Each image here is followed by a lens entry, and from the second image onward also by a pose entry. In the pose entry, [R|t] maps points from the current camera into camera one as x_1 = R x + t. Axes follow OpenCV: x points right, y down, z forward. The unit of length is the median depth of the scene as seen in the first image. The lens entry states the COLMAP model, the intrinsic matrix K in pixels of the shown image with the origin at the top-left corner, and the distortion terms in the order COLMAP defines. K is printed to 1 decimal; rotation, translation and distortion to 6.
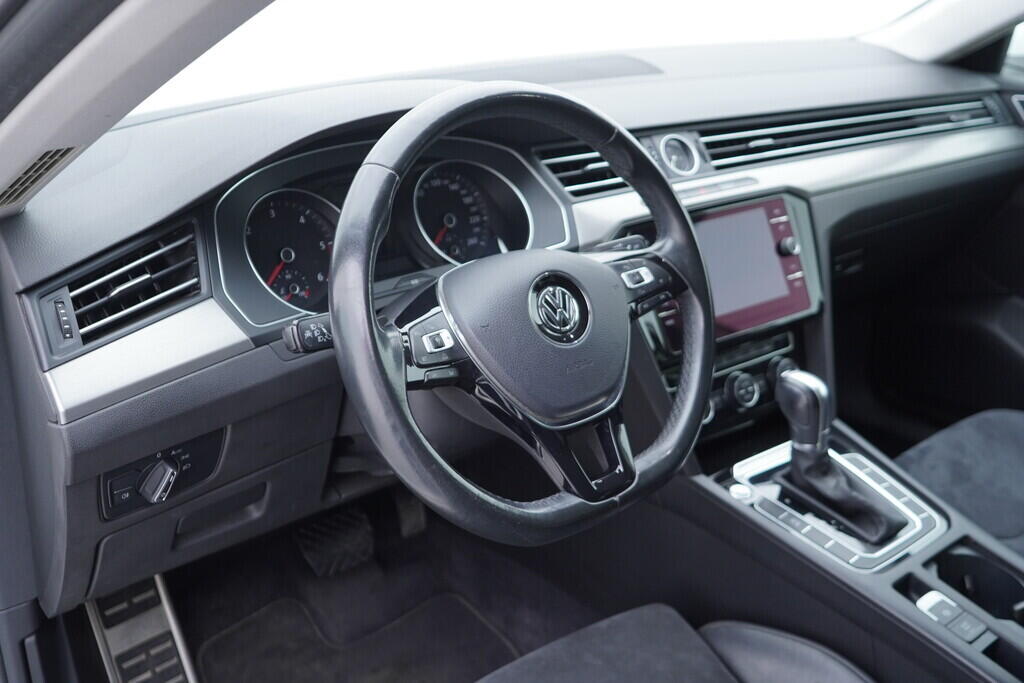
lens RADIAL K [[1054.3, 0, 505.7], [0, 1054.3, 344.6], [0, 0, 1]] dist [-0.005612, 0.000000]
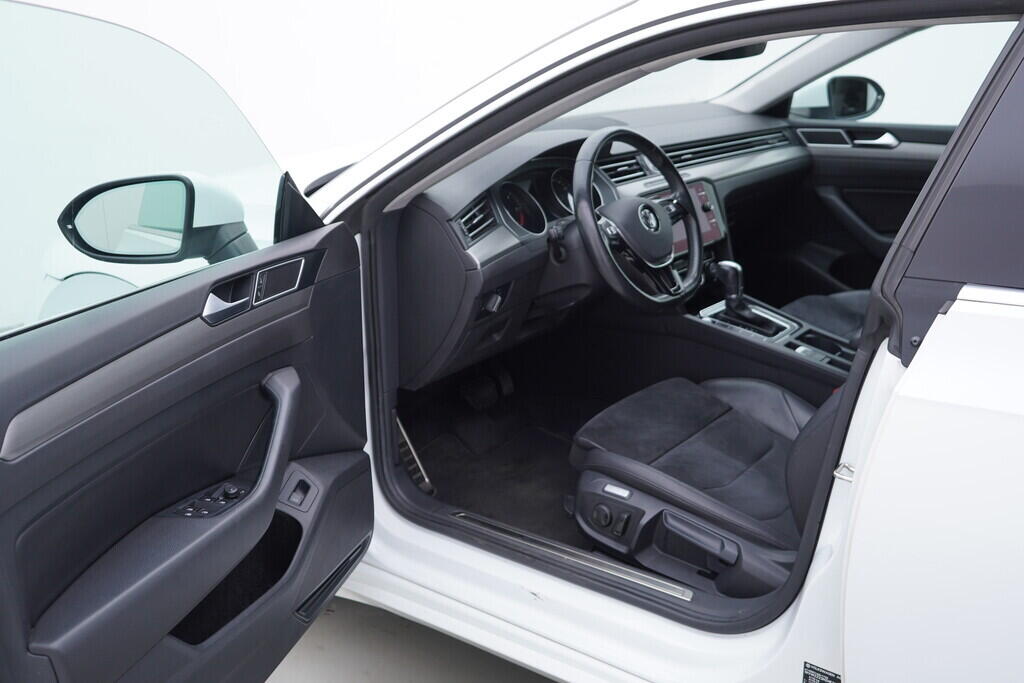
lens RADIAL K [[1054.3, 0, 512.3], [0, 1054.3, 331.2], [0, 0, 1]] dist [-0.005612, 0.000000]
pose [[0.975992, -0.084859, 0.200598, -0.568762], [0.099531, 0.992961, -0.064209, 0.257794], [-0.193737, 0.082633, 0.977567, -0.949870]]
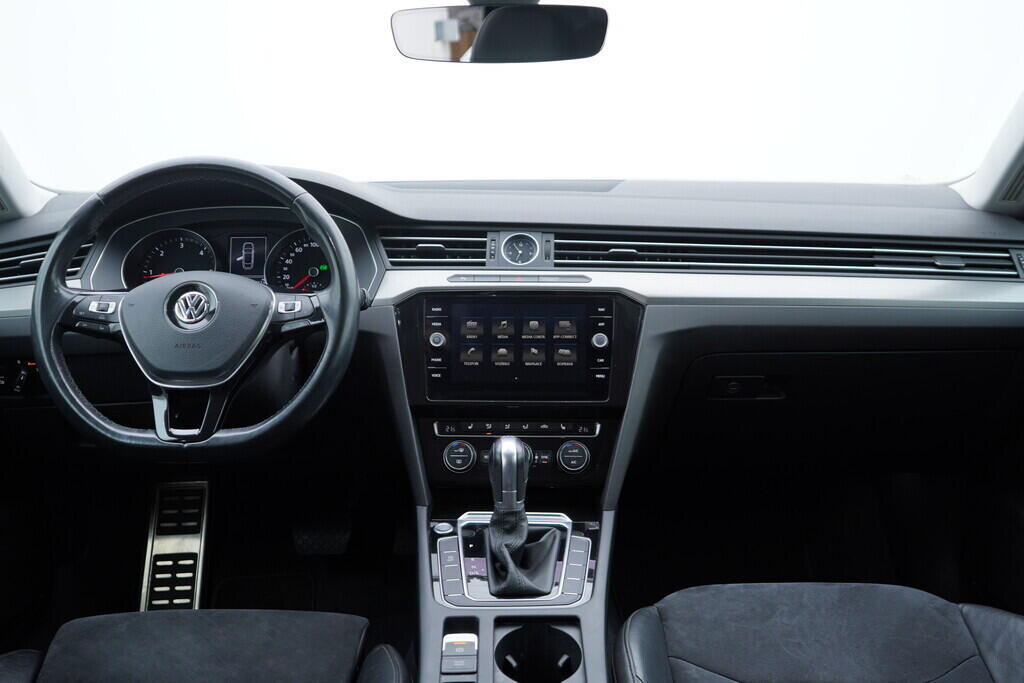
lens RADIAL K [[1054.3, 0, 504.8], [0, 1054.3, 334.7], [0, 0, 1]] dist [-0.005612, 0.000000]
pose [[0.779234, 0.134419, -0.612148, 0.957783], [-0.234840, 0.968192, -0.086338, 0.019208], [0.581072, 0.211034, 0.786016, 0.092475]]
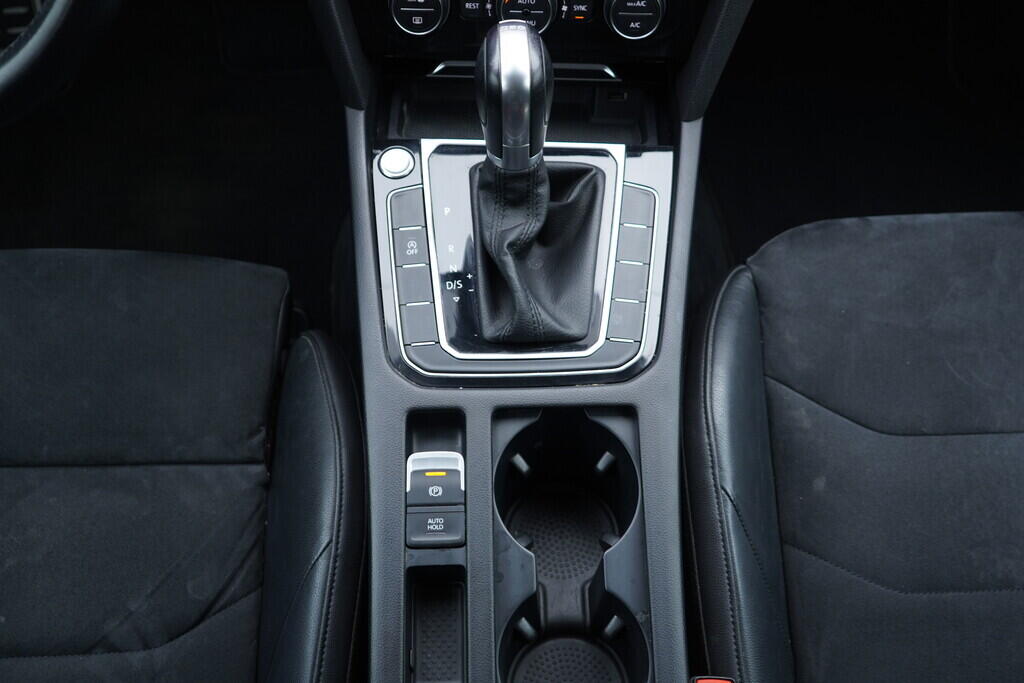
lens RADIAL K [[1054.3, 0, 511.9], [0, 1054.3, 338.8], [0, 0, 1]] dist [-0.005612, 0.000000]
pose [[0.790071, 0.524767, -0.316871, 0.545036], [-0.237791, 0.738785, 0.630596, -0.206513], [0.565016, -0.422867, 0.708478, 0.540602]]
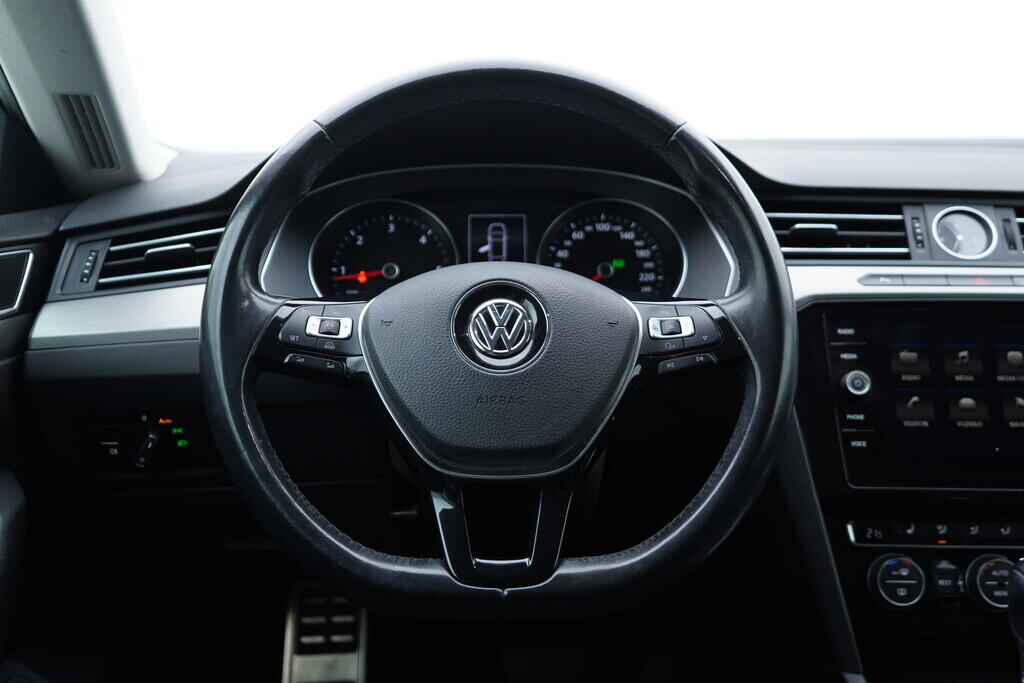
lens RADIAL K [[1054.3, 0, 501.6], [0, 1054.3, 334.7], [0, 0, 1]] dist [-0.005612, 0.000000]
pose [[0.778622, 0.126036, -0.614705, 0.398944], [-0.237187, 0.966056, -0.102360, 0.037308], [0.580939, 0.225500, 0.782087, 0.296024]]
